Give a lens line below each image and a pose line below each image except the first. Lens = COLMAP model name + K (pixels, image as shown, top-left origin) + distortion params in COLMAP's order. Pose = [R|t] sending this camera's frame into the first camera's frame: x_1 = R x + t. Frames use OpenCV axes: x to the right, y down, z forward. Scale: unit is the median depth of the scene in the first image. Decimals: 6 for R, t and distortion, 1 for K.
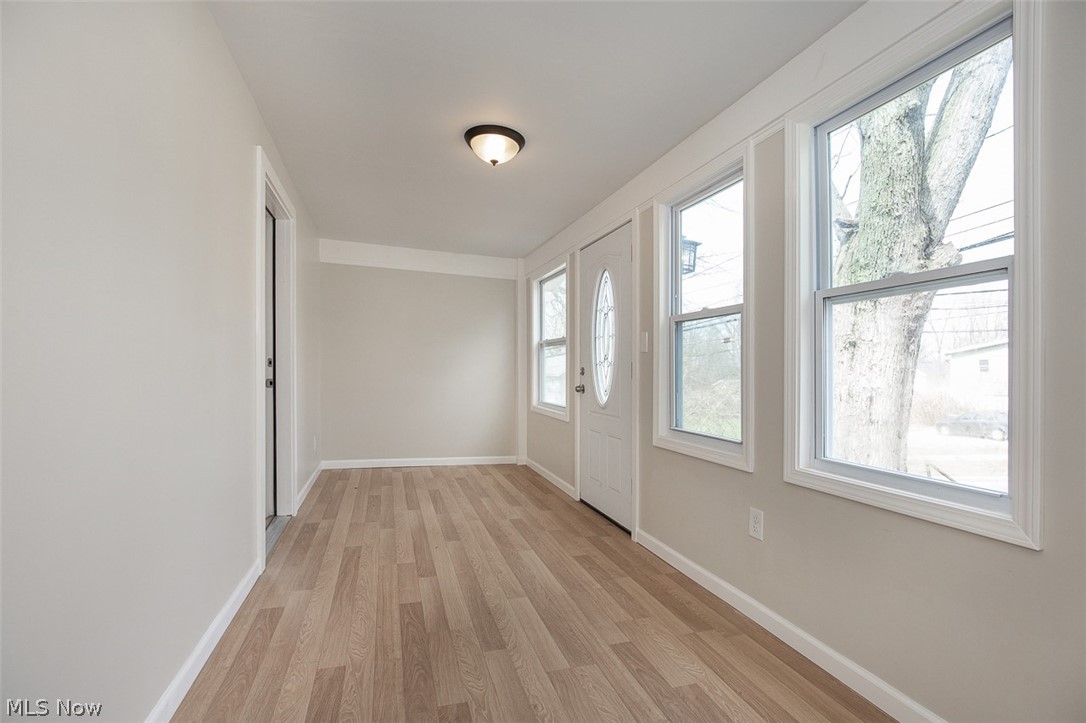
lens RADIAL K [[499.6, 0, 545.5], [0, 499.6, 371.0], [0, 0, 1]] dist [-0.010008, 0.000788]
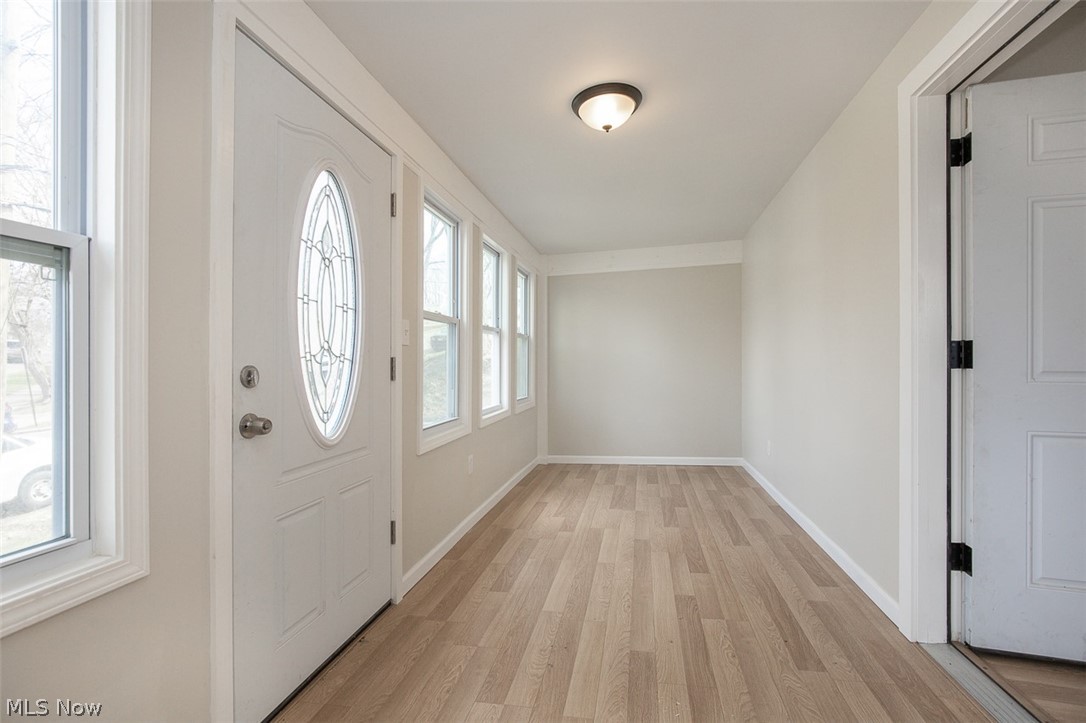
lens RADIAL K [[499.6, 0, 545.5], [0, 499.6, 371.0], [0, 0, 1]] dist [-0.010008, 0.000788]
pose [[-0.877993, -0.008159, 0.478605, -0.429744], [0.003306, 0.999728, 0.023107, -0.016574], [-0.478663, 0.021871, -0.877726, 1.842705]]
